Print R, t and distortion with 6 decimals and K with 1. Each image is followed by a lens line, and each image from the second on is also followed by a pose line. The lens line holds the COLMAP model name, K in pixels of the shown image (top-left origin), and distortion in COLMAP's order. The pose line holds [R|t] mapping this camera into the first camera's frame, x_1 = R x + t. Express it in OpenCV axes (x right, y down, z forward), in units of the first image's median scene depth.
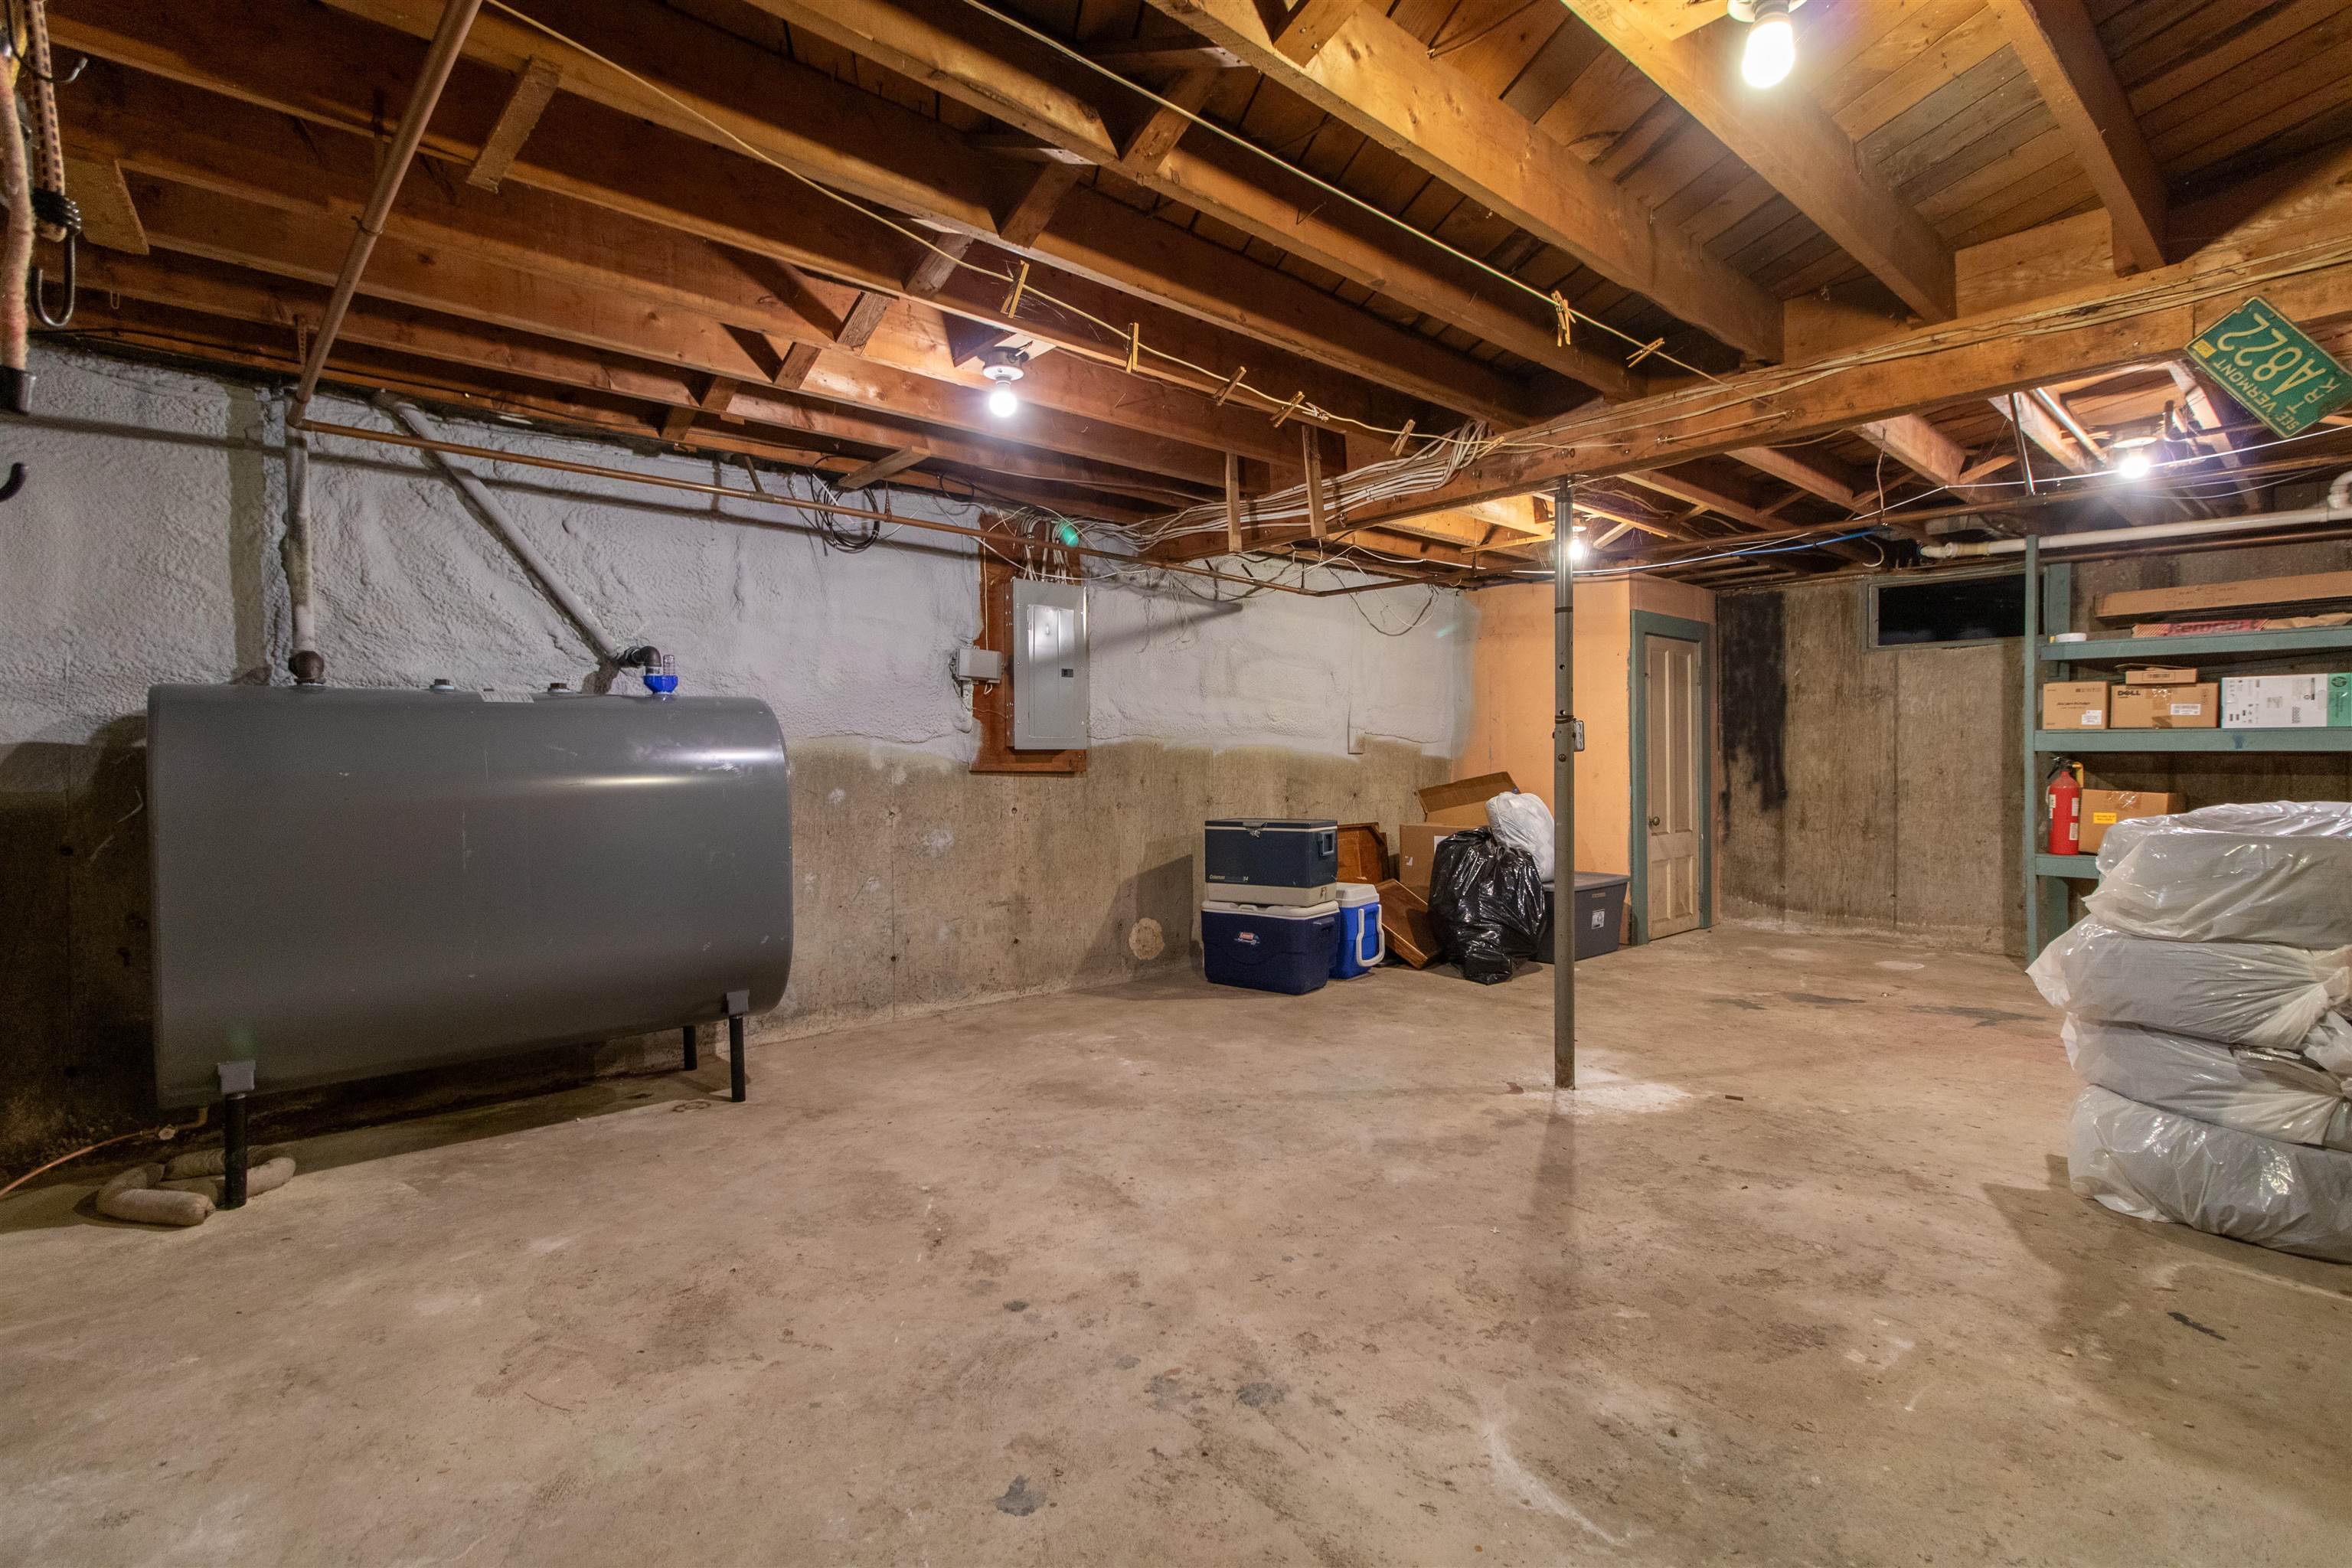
lens RADIAL K [[1099.0, 0, 1174.4], [0, 1099.0, 784.4], [0, 0, 1]] dist [0.001792, 0.000736]
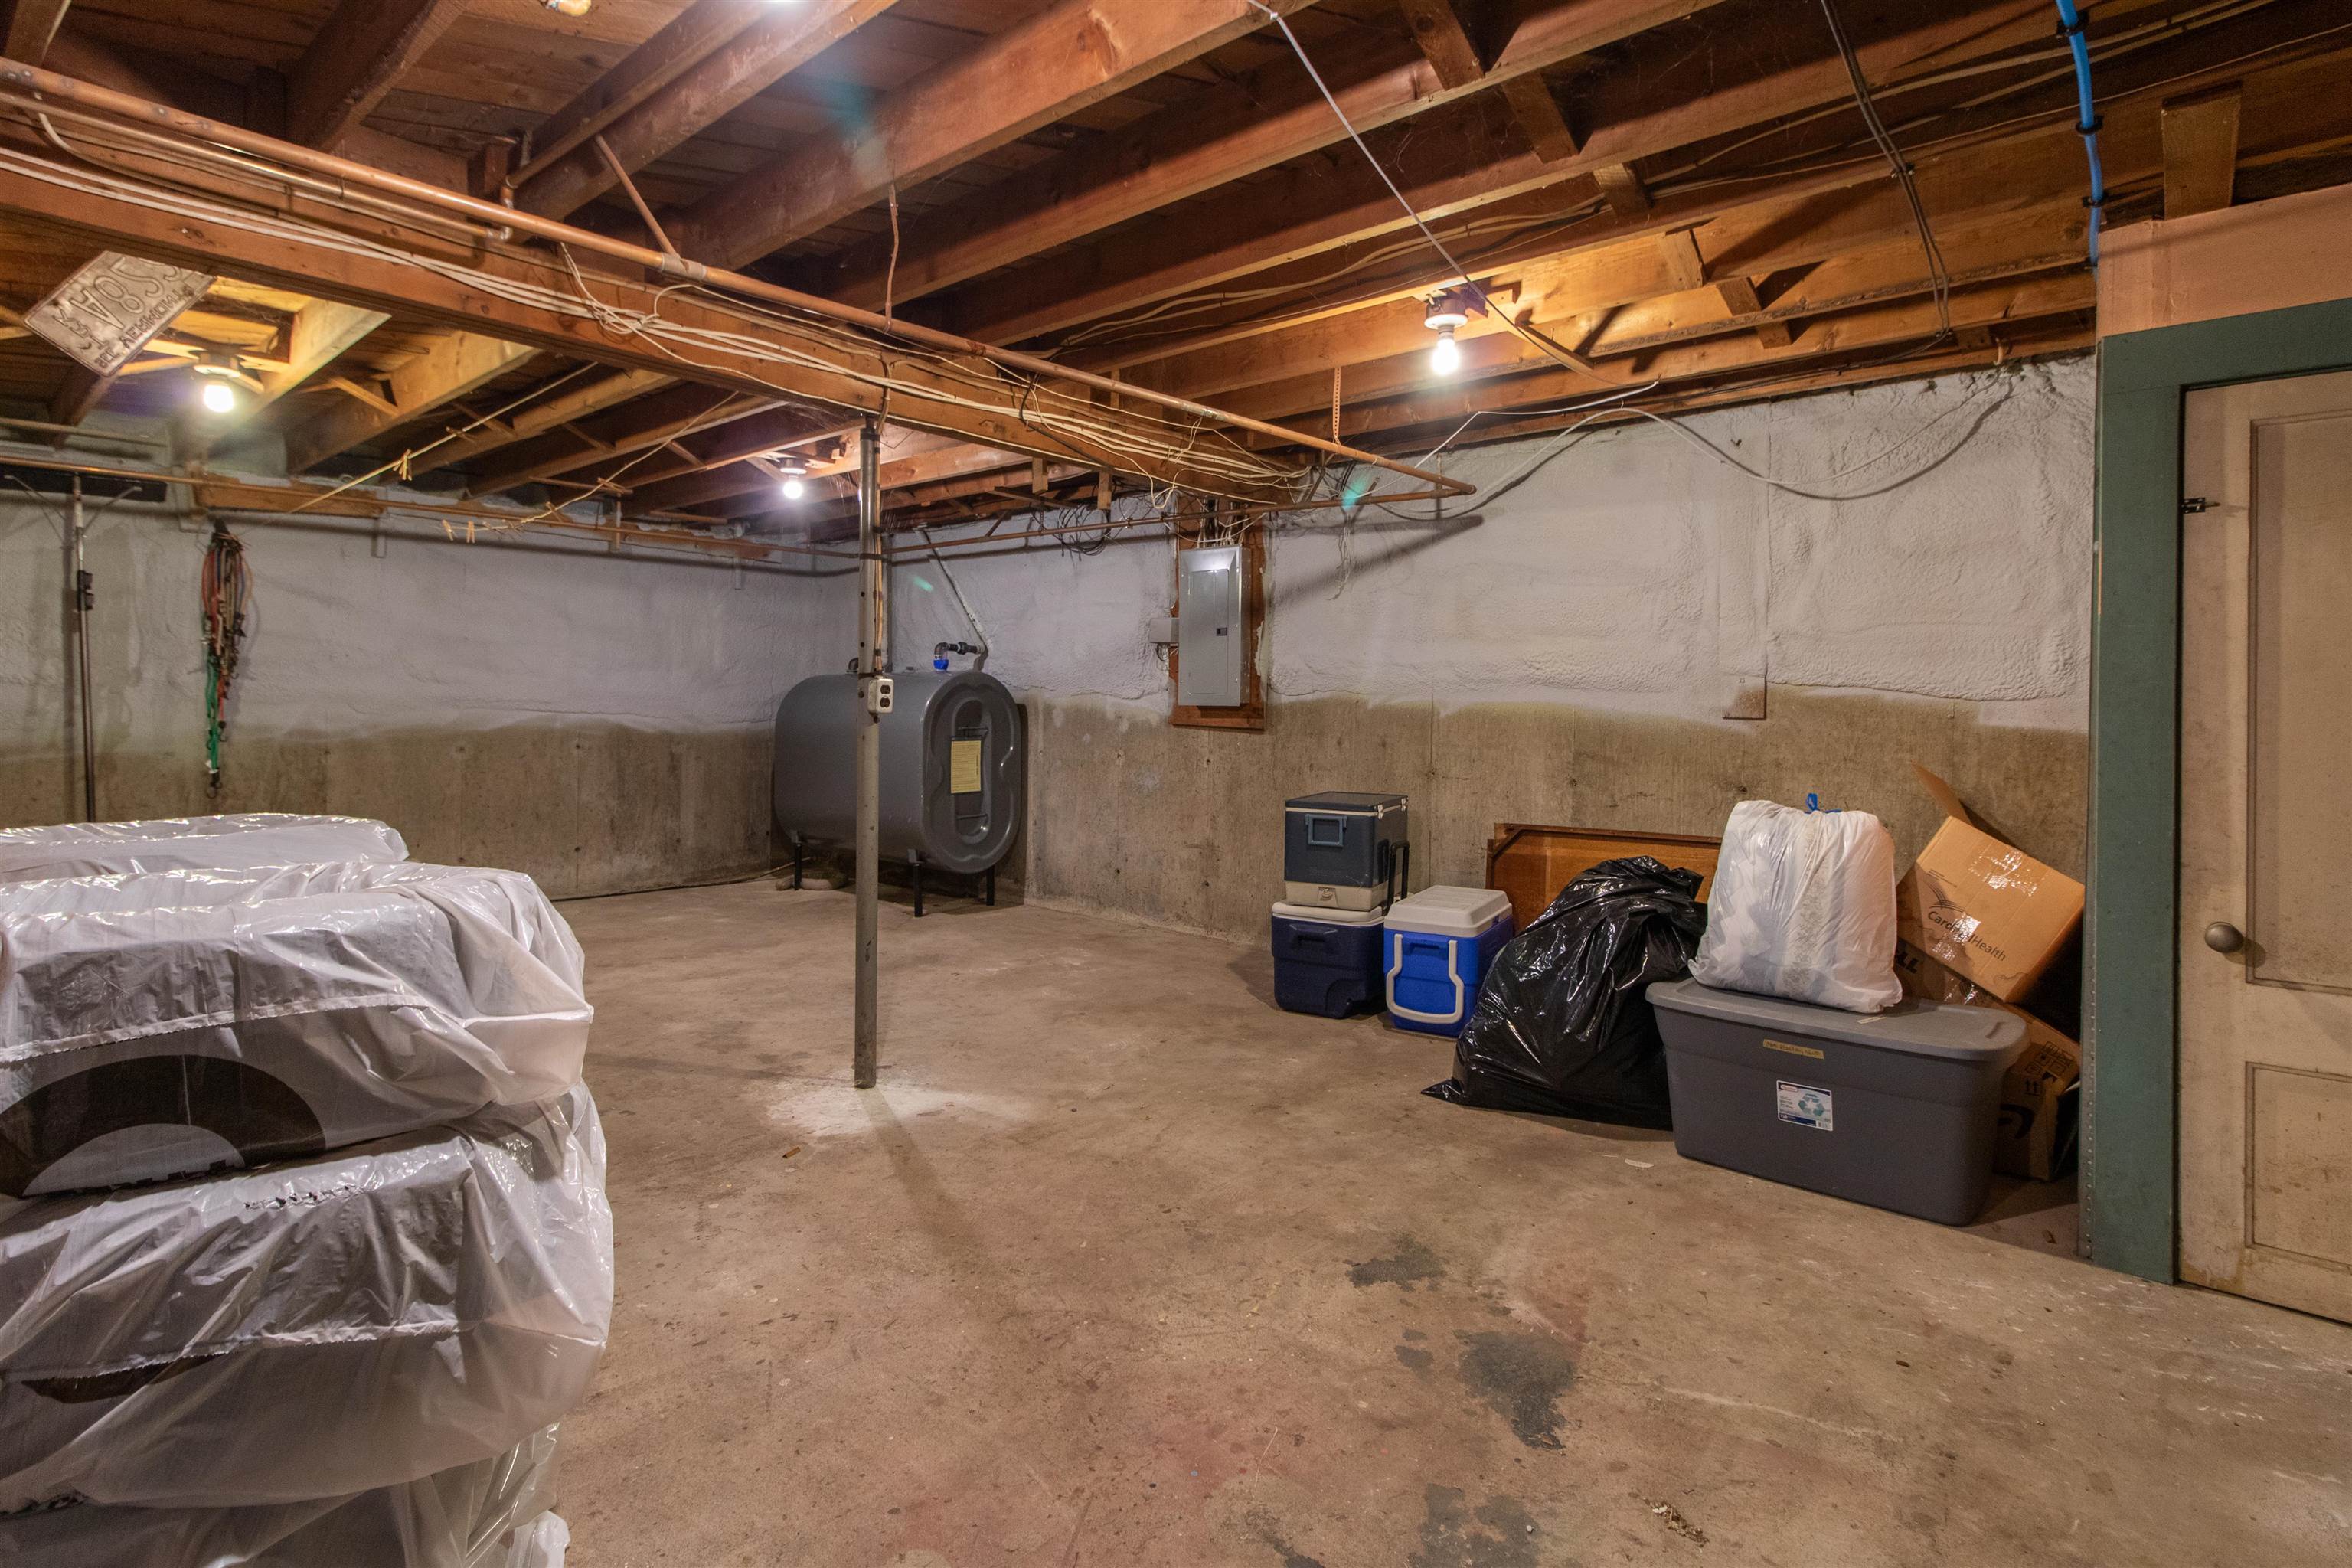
lens RADIAL K [[1139.8, 0, 1148.6], [0, 1139.8, 708.2], [0, 0, 1]] dist [-0.000449, 0.000146]
pose [[0.112699, 0.013792, -0.993534, 1.043278], [-0.032344, 0.999425, 0.010205, -0.042057], [0.993103, 0.030985, 0.113080, 0.887623]]
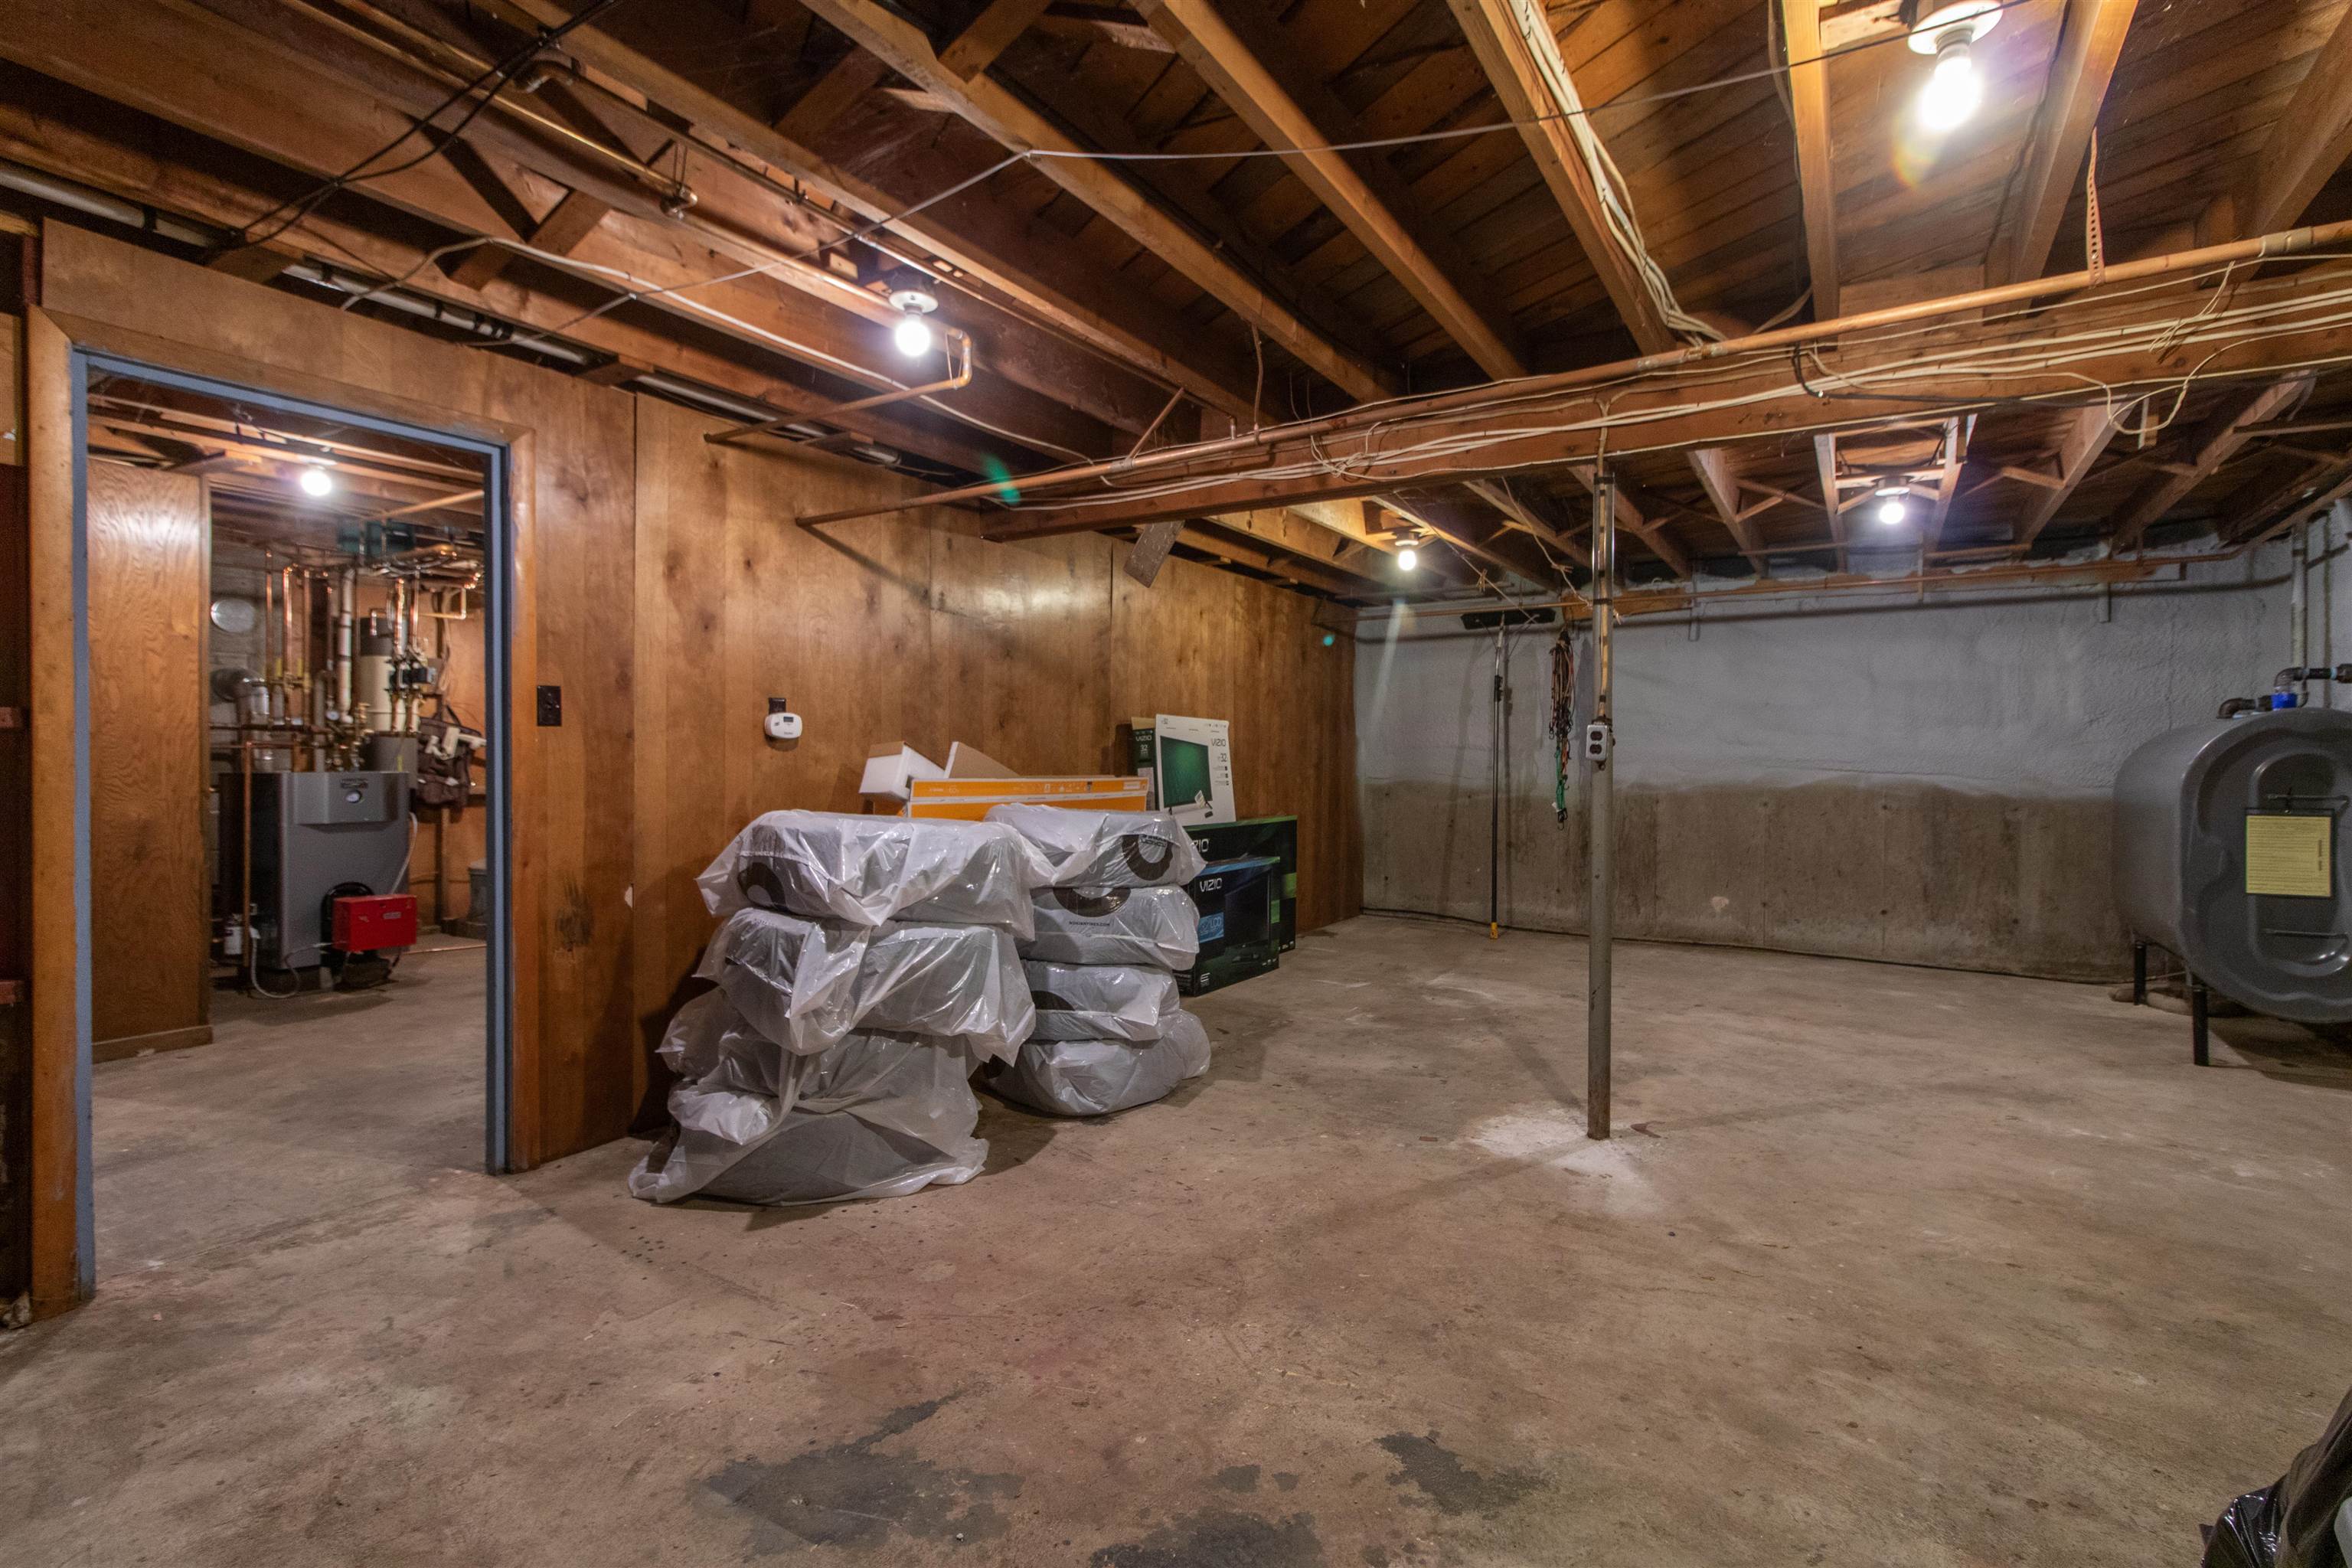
lens RADIAL K [[1088.5, 0, 1182.6], [0, 1088.5, 770.2], [0, 0, 1]] dist [-0.000471, 0.000284]
pose [[-0.960628, 0.002727, -0.277824, 0.737594], [-0.006855, 0.999415, 0.033511, -0.040560], [0.277752, 0.034096, -0.960047, 1.389847]]
